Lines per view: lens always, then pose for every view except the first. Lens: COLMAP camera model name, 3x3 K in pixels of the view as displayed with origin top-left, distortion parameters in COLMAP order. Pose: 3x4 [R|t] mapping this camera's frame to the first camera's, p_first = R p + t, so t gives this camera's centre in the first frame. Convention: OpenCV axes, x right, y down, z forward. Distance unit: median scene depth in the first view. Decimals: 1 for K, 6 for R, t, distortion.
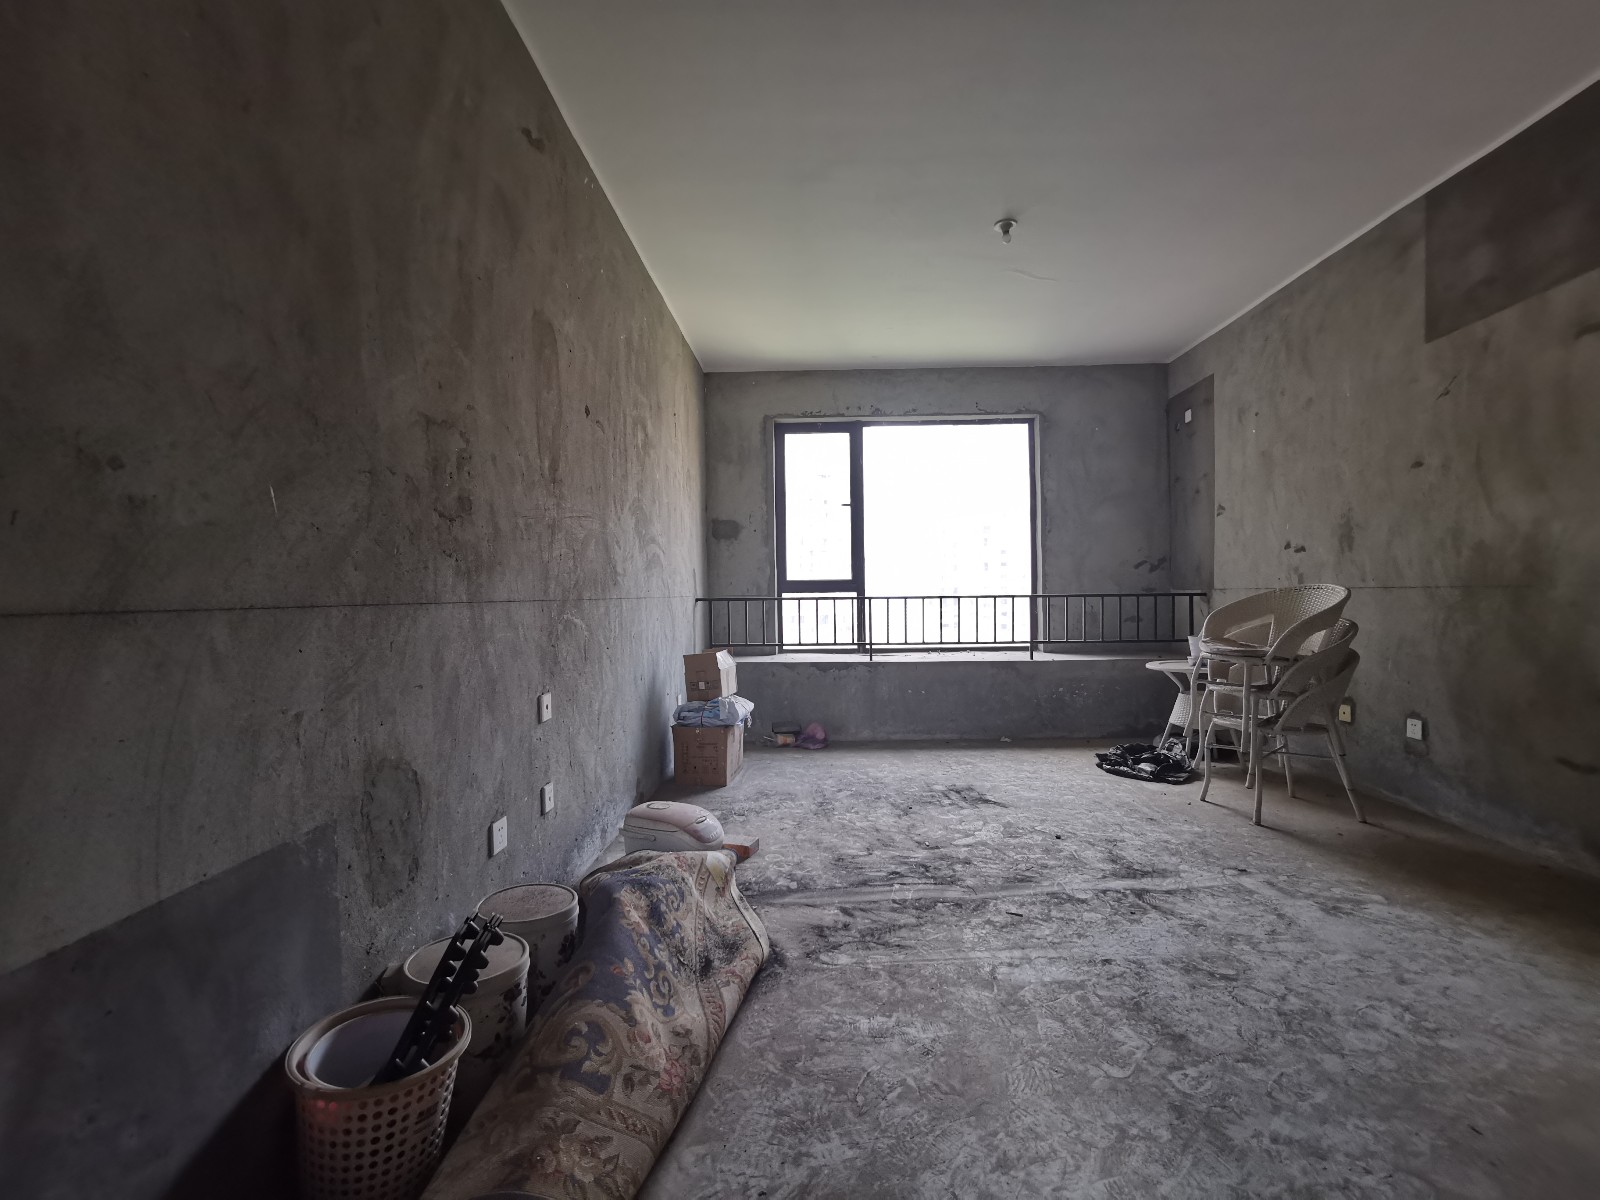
lens RADIAL K [[769.8, 0, 800.0], [0, 769.8, 600.0], [0, 0, 1]] dist [-0.043193, 0.047566]
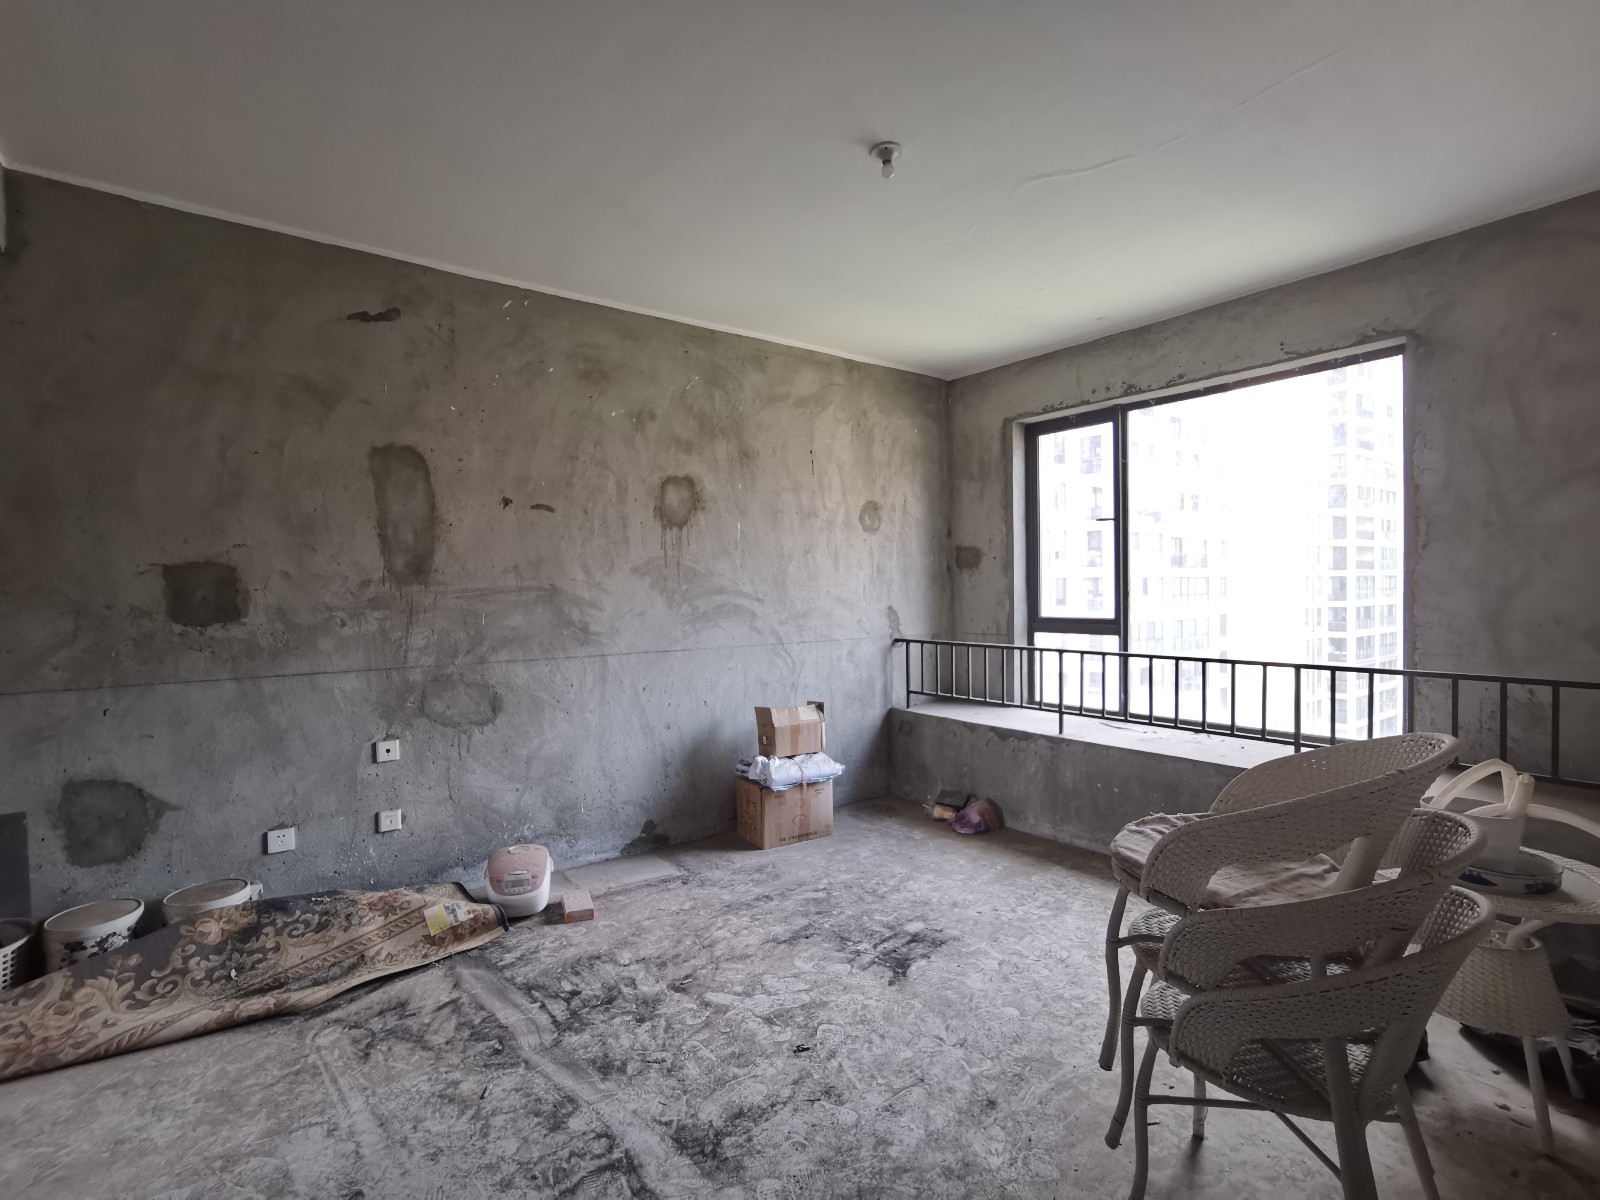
lens RADIAL K [[769.8, 0, 800.0], [0, 769.8, 600.0], [0, 0, 1]] dist [-0.043193, 0.047566]
pose [[0.631544, 0.015292, -0.775190, 0.863623], [-0.002655, 0.999842, 0.017561, -0.109123], [0.775336, -0.009033, 0.631485, 0.564237]]
